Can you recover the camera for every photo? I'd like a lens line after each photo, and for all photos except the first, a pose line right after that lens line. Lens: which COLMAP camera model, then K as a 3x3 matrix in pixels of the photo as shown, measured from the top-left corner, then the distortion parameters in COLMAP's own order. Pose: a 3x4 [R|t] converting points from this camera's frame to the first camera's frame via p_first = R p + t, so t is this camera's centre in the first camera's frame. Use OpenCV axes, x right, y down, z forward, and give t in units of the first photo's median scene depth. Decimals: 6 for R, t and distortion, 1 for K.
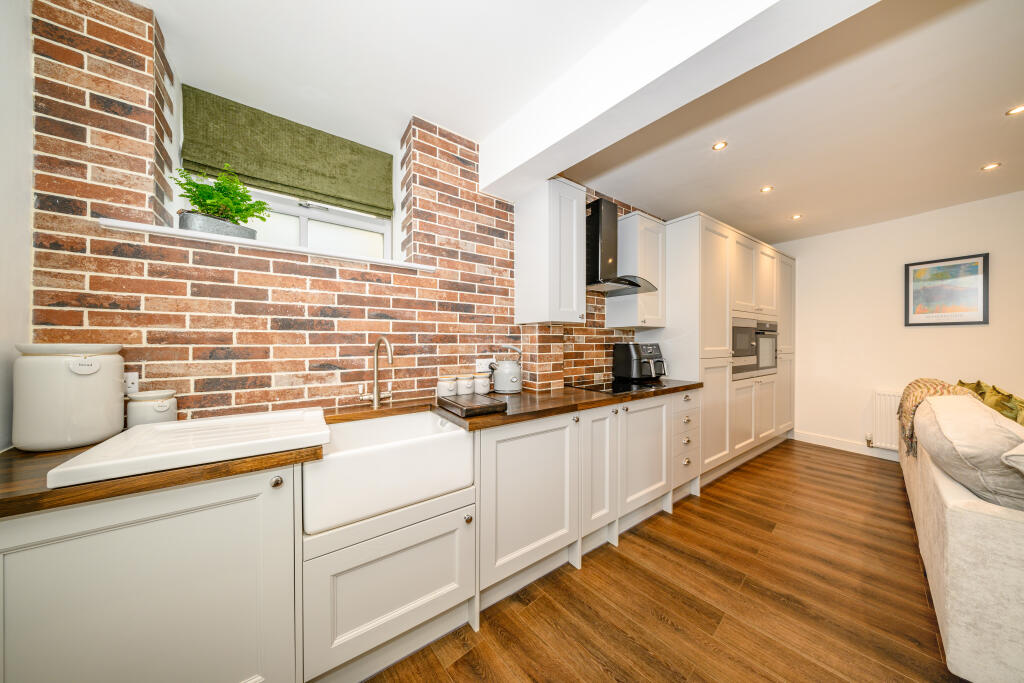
lens RADIAL K [[299.9, 0, 512.0], [0, 299.9, 341.5], [0, 0, 1]] dist [-0.000159, -0.000093]
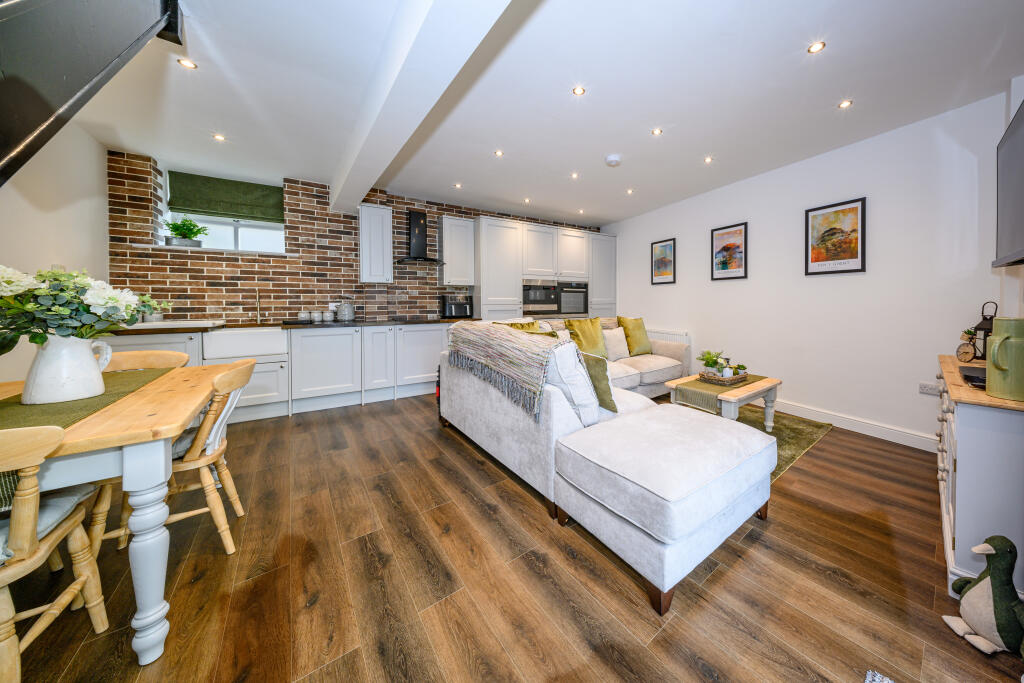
lens RADIAL K [[340.8, 0, 569.5], [0, 340.8, 305.9], [0, 0, 1]] dist [-0.000638, -0.000014]
pose [[0.999421, 0.002329, -0.033957, 1.528997], [-0.001833, 0.999891, 0.014620, 0.047891], [0.033987, -0.014550, 0.999316, -1.112040]]
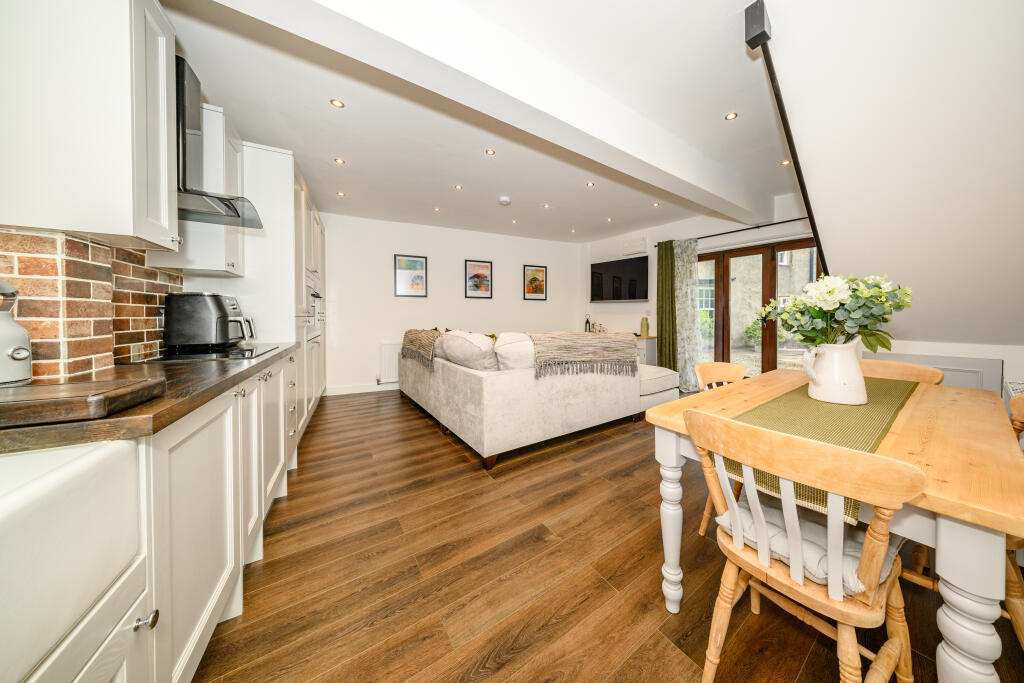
lens RADIAL K [[329.8, 0, 554.3], [0, 329.8, 320.2], [0, 0, 1]] dist [-0.000378, -0.000053]
pose [[0.050307, -0.010331, 0.998680, -0.431307], [-0.003414, 0.999939, 0.010516, 0.073266], [-0.998728, -0.003938, 0.050268, 0.229786]]
